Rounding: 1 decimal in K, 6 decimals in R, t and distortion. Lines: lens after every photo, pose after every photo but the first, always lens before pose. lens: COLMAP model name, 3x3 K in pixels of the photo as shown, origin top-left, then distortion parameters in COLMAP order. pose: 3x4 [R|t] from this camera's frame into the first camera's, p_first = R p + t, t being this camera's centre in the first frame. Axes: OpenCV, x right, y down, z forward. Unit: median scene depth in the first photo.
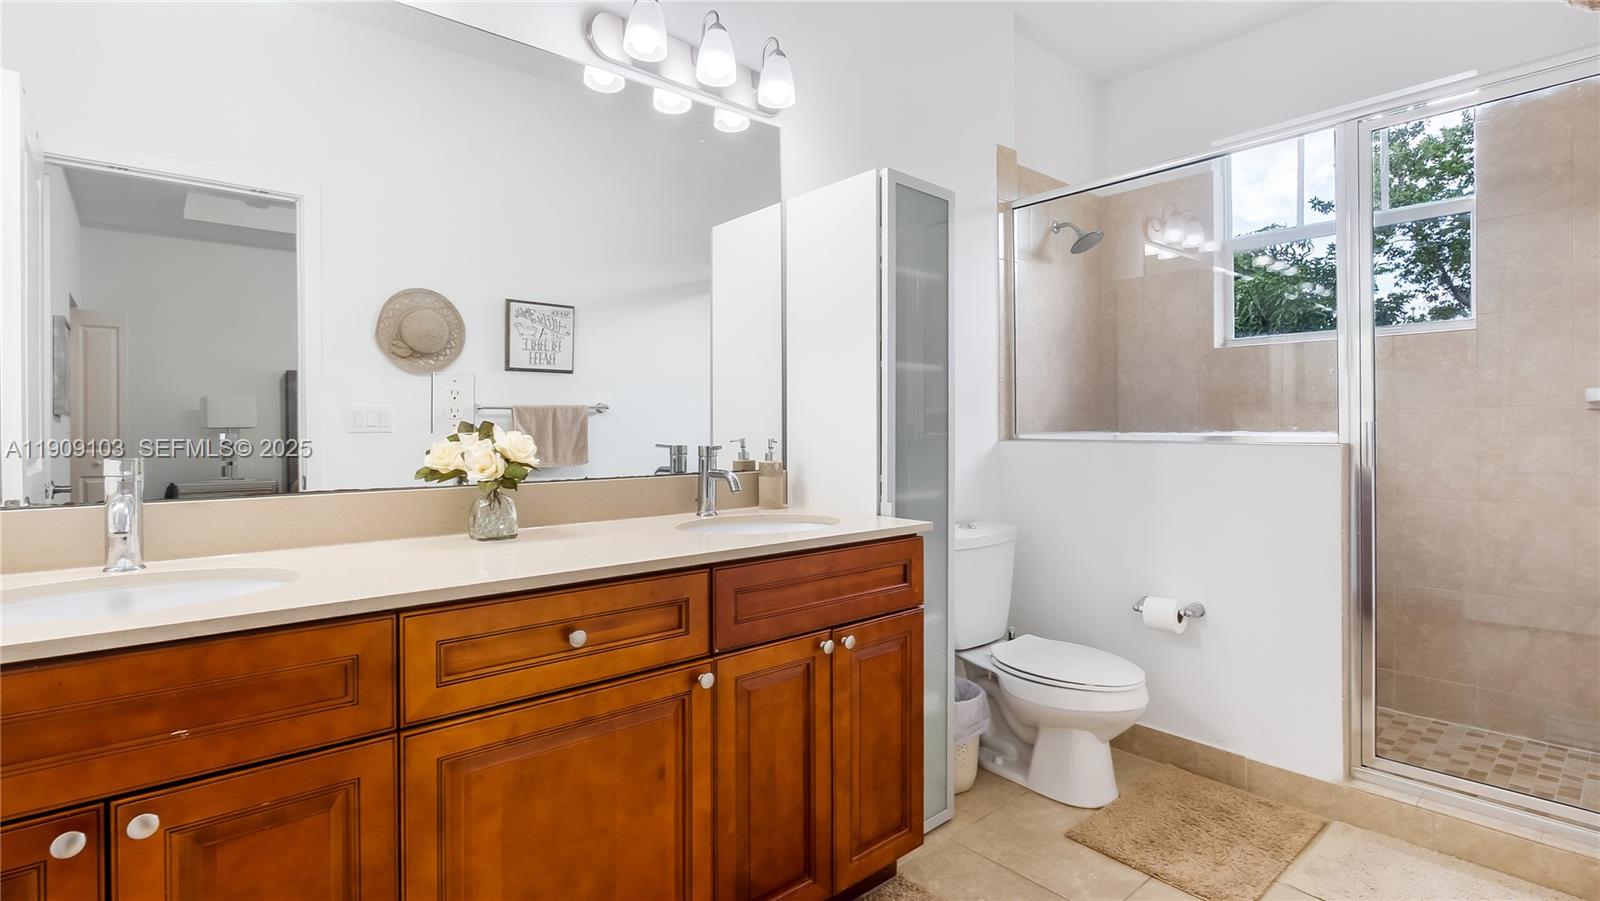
lens RADIAL K [[747.3, 0, 799.4], [0, 747.3, 439.6], [0, 0, 1]] dist [-0.011875, -0.000930]
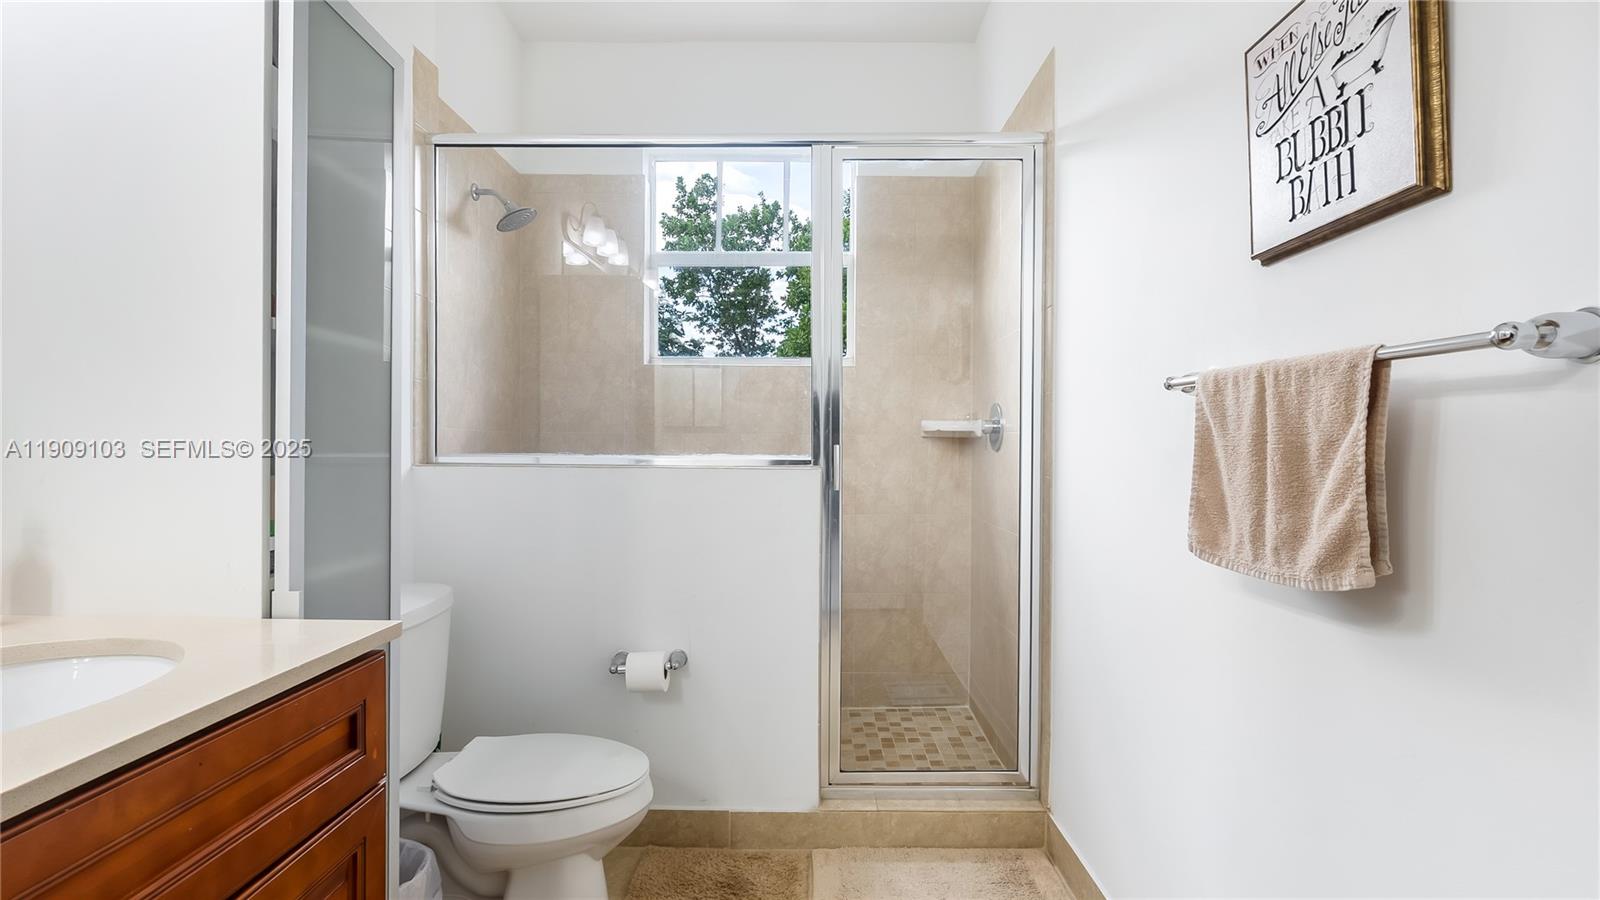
lens RADIAL K [[747.3, 0, 804.4], [0, 747.3, 456.3], [0, 0, 1]] dist [-0.011875, -0.000930]
pose [[0.654690, -0.000195, 0.755897, -0.029790], [0.003585, 0.999990, -0.002847, -0.005276], [-0.755889, 0.004573, 0.654684, 0.315607]]
